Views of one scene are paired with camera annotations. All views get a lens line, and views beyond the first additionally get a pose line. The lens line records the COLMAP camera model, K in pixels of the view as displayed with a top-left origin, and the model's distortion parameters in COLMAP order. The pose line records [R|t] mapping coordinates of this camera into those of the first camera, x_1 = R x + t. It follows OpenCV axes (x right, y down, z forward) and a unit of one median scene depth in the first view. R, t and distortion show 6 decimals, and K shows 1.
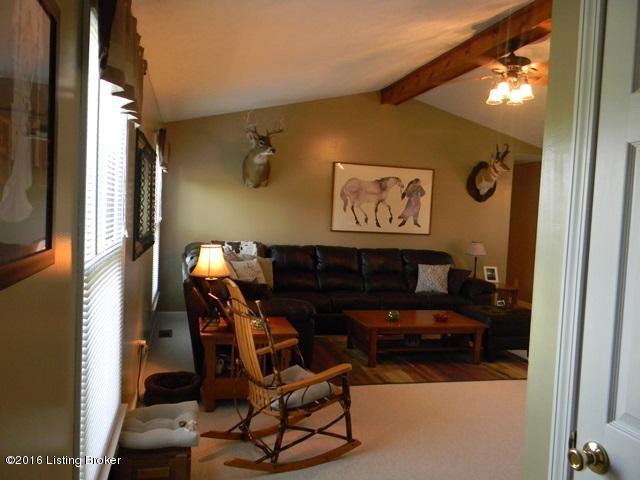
lens RADIAL K [[514.5, 0, 320.0], [0, 514.5, 240.0], [0, 0, 1]] dist [-0.004120, -0.005700]
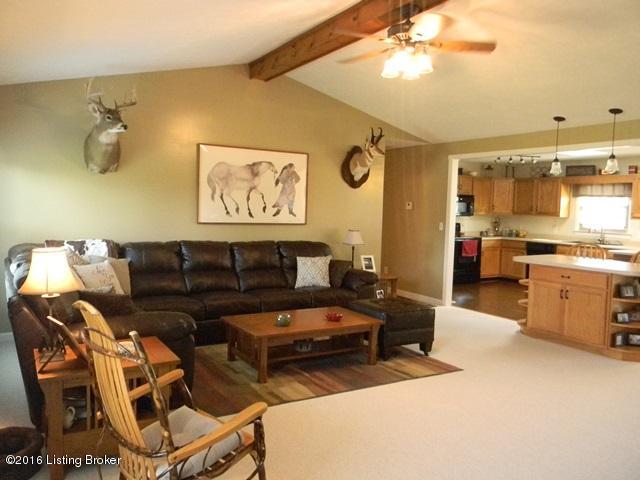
lens RADIAL K [[514.5, 0, 320.0], [0, 514.5, 240.0], [0, 0, 1]] dist [-0.004120, -0.005700]
pose [[0.958140, -0.038566, 0.283690, -0.030626], [0.032866, 0.999151, 0.024825, -0.004834], [-0.284407, -0.014463, 0.958595, 0.122571]]
